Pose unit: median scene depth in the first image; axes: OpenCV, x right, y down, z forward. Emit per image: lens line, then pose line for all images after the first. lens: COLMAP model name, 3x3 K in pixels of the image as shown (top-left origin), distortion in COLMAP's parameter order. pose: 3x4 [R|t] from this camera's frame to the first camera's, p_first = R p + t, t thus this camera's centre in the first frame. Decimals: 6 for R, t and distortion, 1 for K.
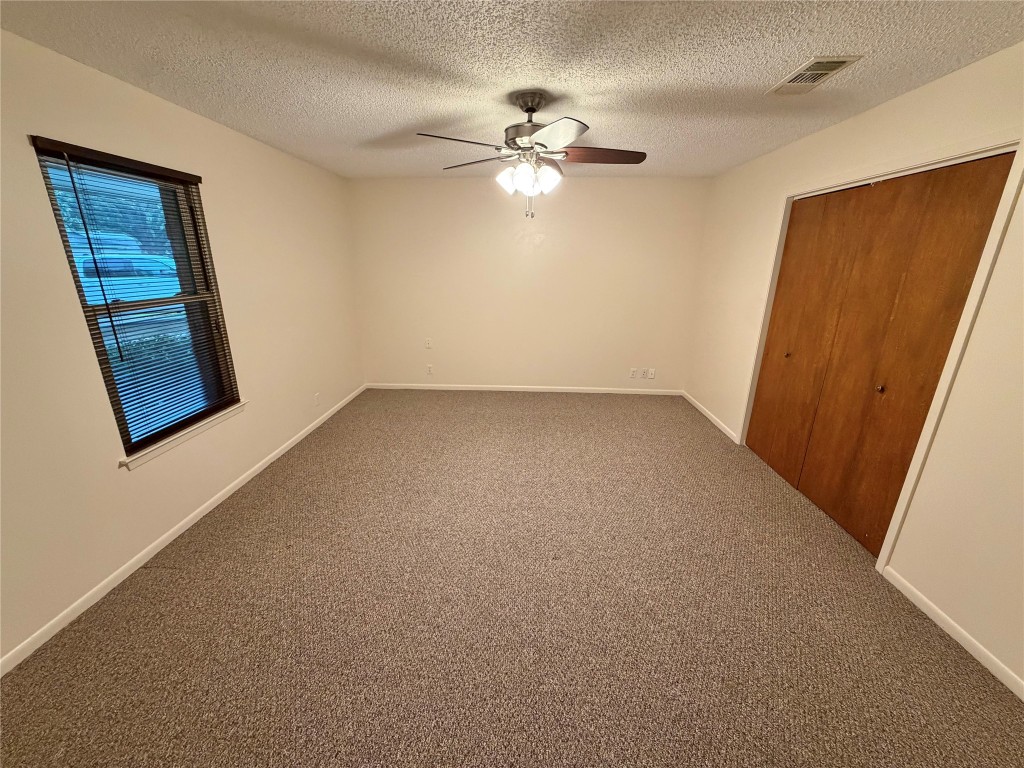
lens RADIAL K [[406.7, 0, 509.6], [0, 406.7, 385.2], [0, 0, 1]] dist [-0.002498, 0.000490]
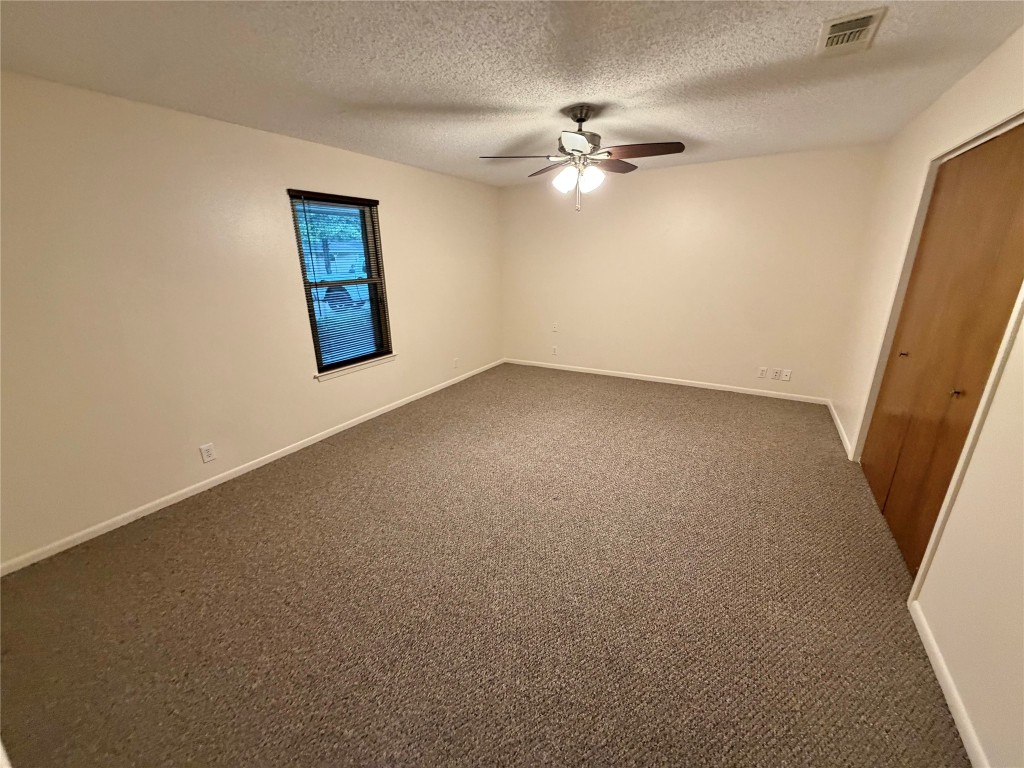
lens RADIAL K [[406.7, 0, 510.6], [0, 406.7, 385.5], [0, 0, 1]] dist [-0.002498, 0.000490]
pose [[0.882959, 0.119778, -0.453913, 0.453900], [-0.115539, 0.992607, 0.037181, 0.061090], [0.455010, 0.019615, 0.890270, -0.116991]]
